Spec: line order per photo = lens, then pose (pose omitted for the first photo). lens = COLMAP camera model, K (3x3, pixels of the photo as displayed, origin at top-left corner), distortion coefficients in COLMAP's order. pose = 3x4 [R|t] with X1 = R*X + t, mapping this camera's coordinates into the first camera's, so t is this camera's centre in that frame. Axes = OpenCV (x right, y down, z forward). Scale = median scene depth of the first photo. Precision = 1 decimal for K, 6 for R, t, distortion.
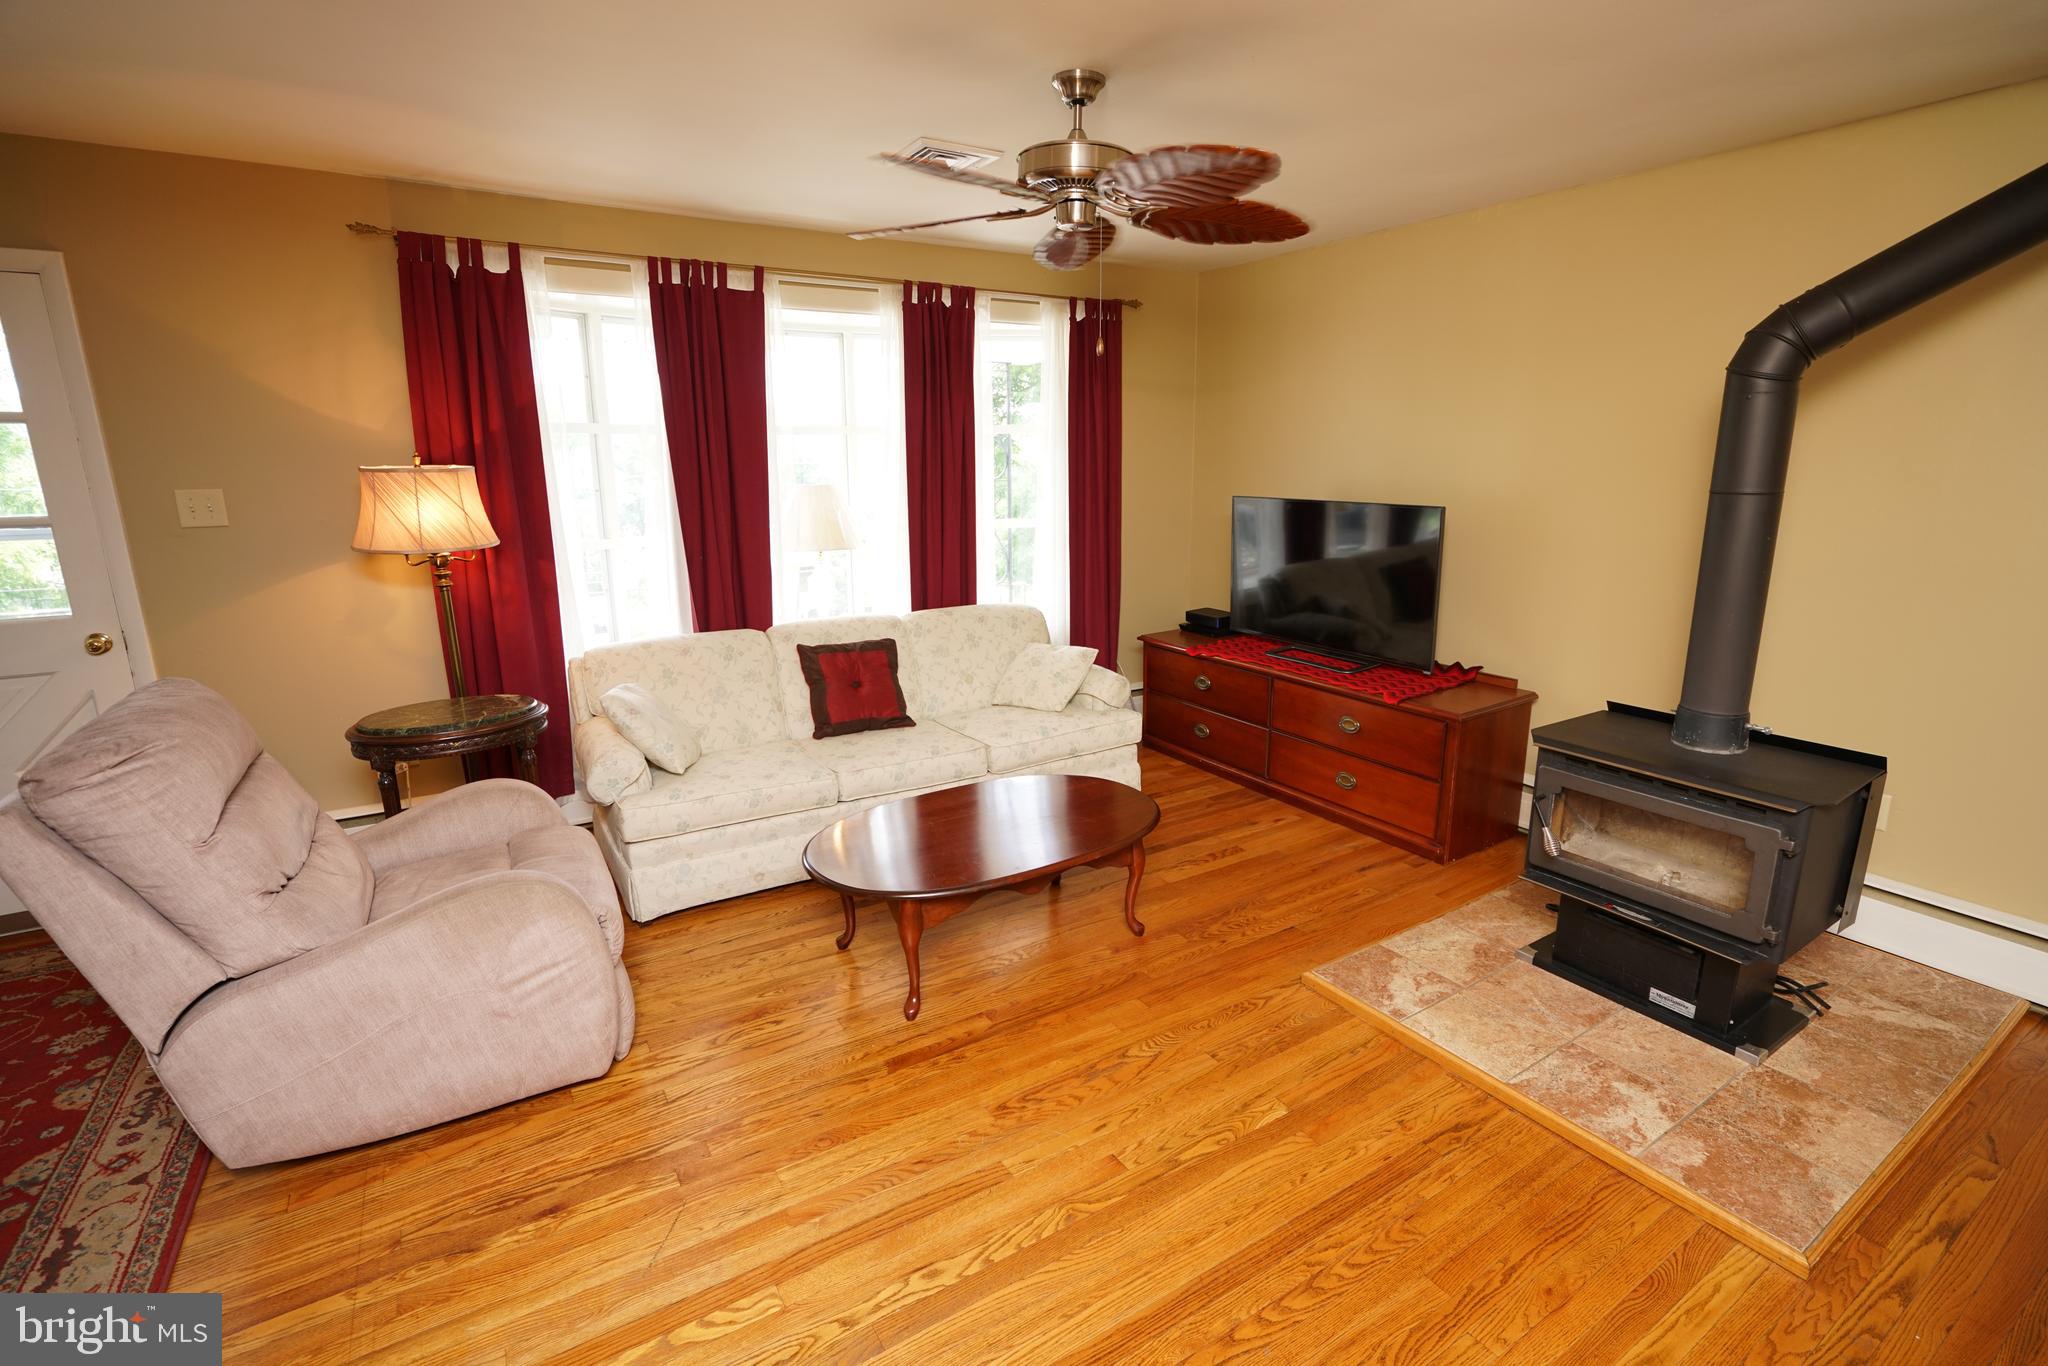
lens RADIAL K [[939.2, 0, 1027.9], [0, 939.2, 673.0], [0, 0, 1]] dist [-0.031650, 0.008407]
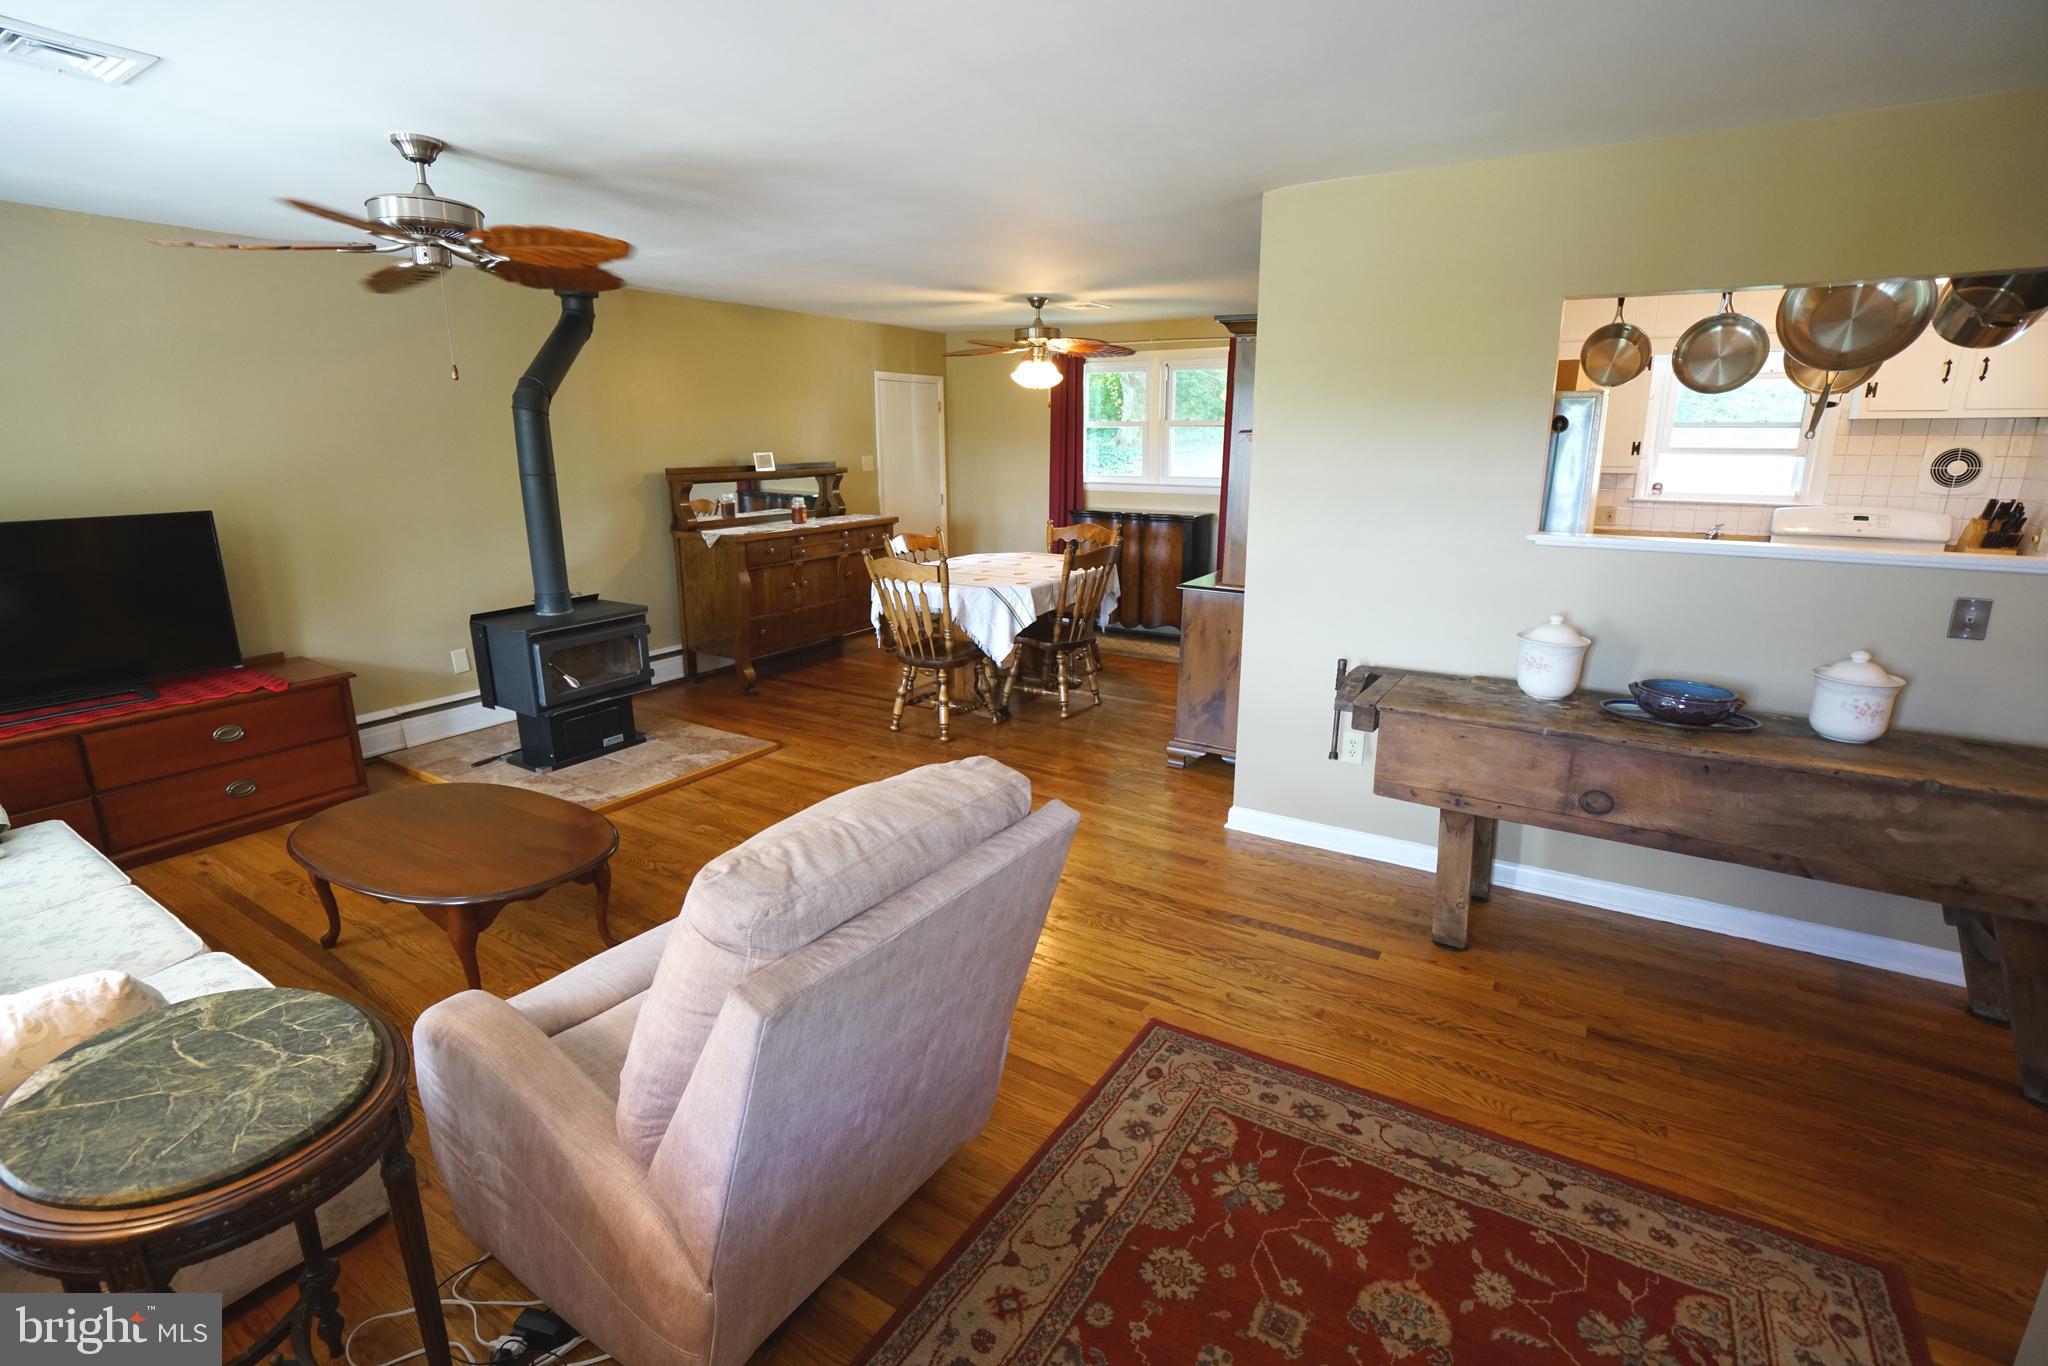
lens RADIAL K [[939.2, 0, 1026.1], [0, 939.2, 683.0], [0, 0, 1]] dist [-0.031650, 0.008407]
pose [[-0.446008, -0.215906, 0.868597, -1.036658], [0.199788, 0.921966, 0.331759, -0.172750], [-0.872446, 0.321503, -0.368069, 0.715416]]
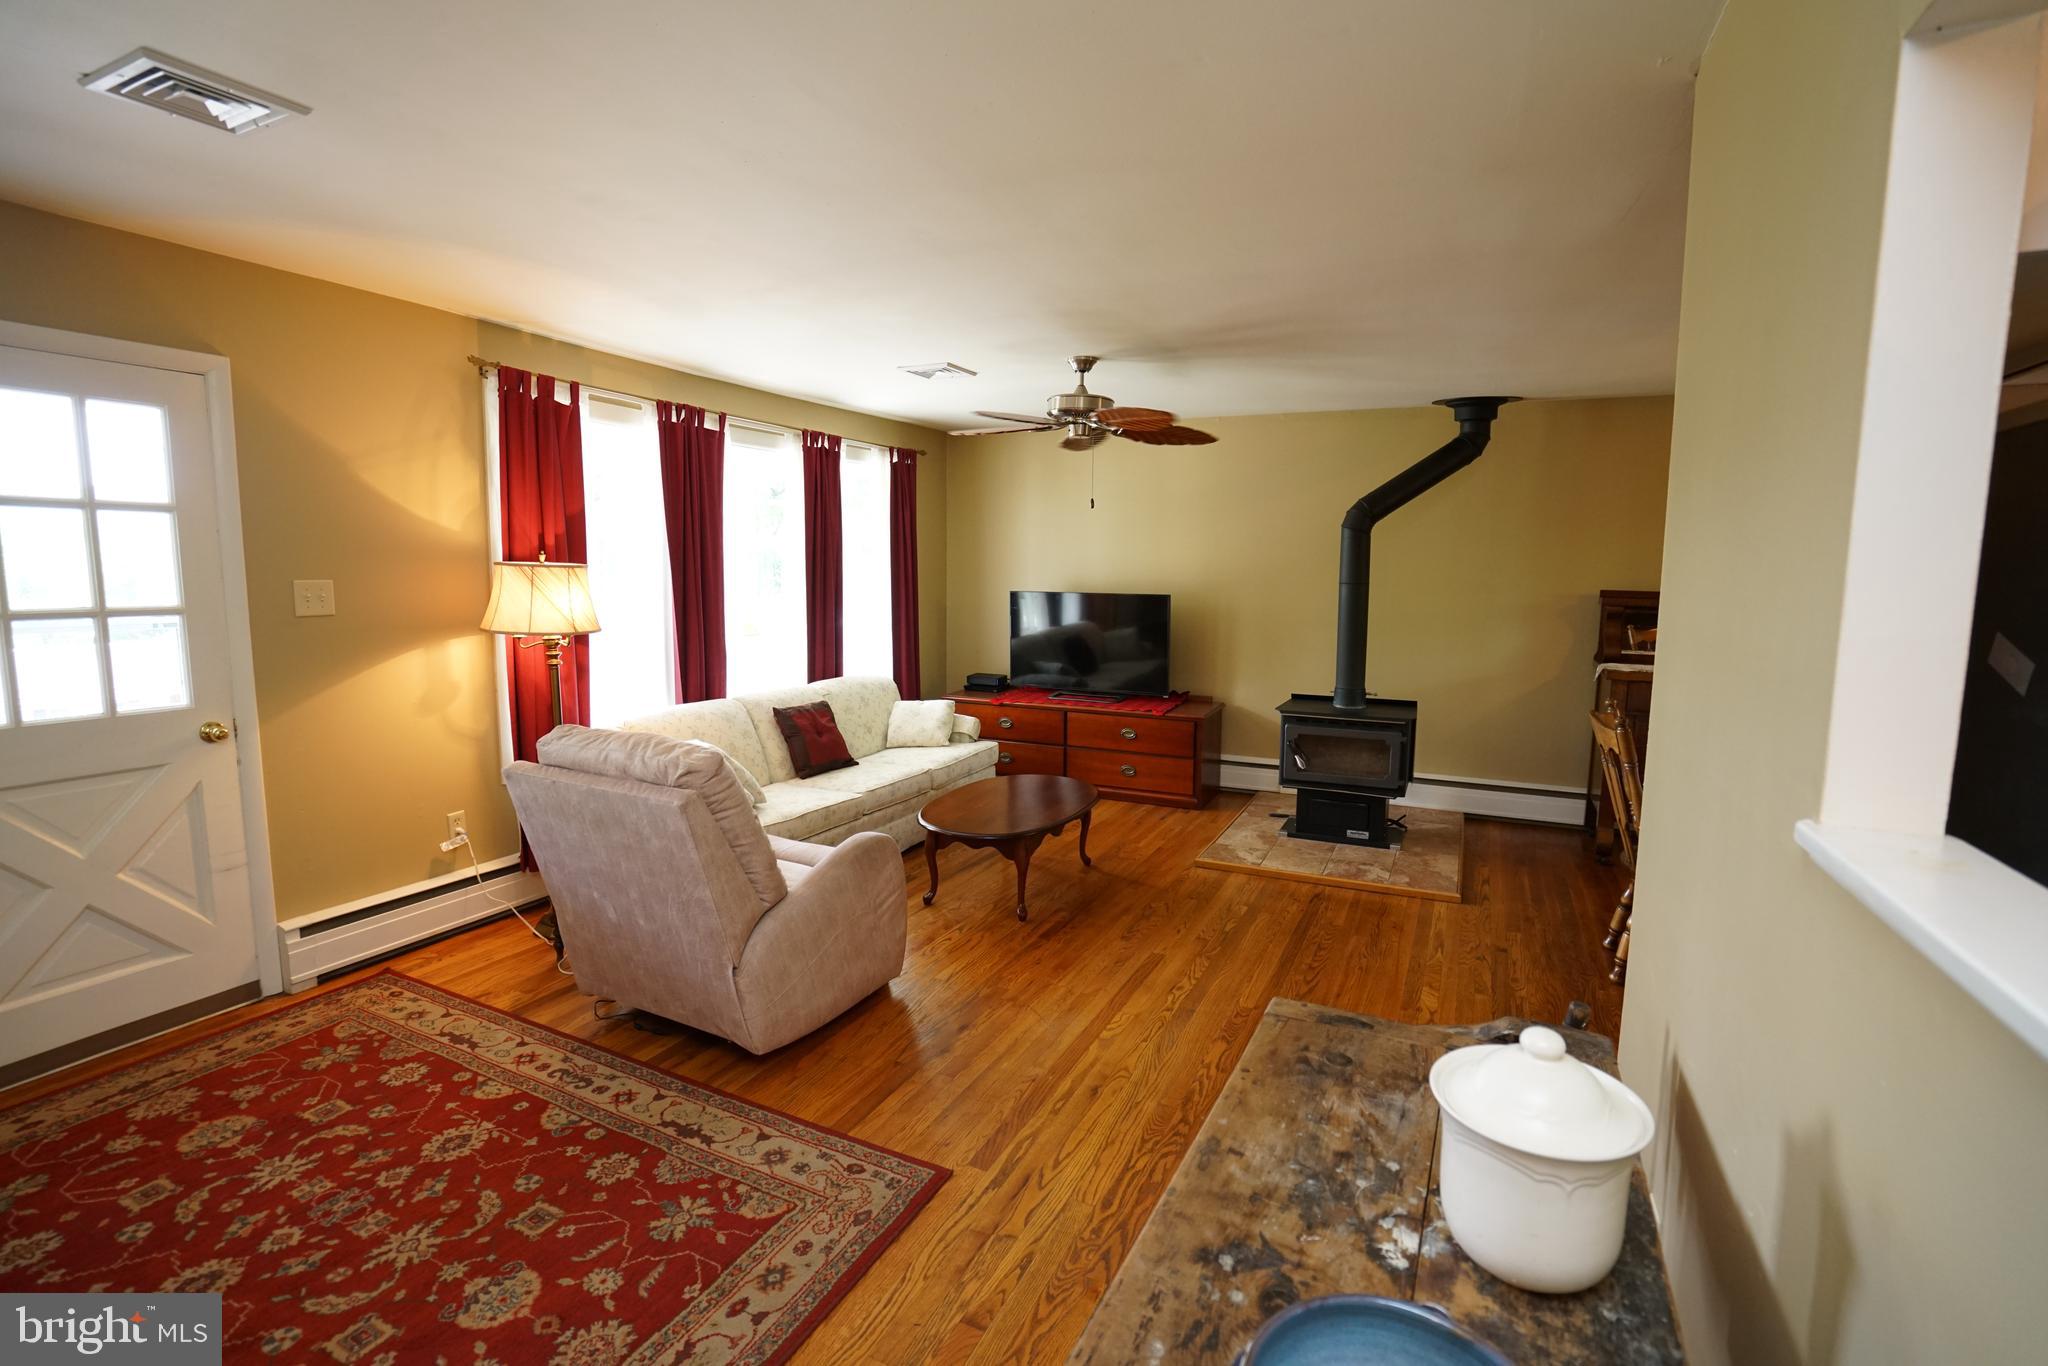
lens RADIAL K [[939.2, 0, 1028.9], [0, 939.2, 670.9], [0, 0, 1]] dist [-0.031650, 0.008407]
pose [[0.843886, -0.046384, 0.534514, -0.756614], [0.105221, 0.991217, -0.080107, 0.070214], [-0.526104, 0.123844, 0.841355, -0.294806]]
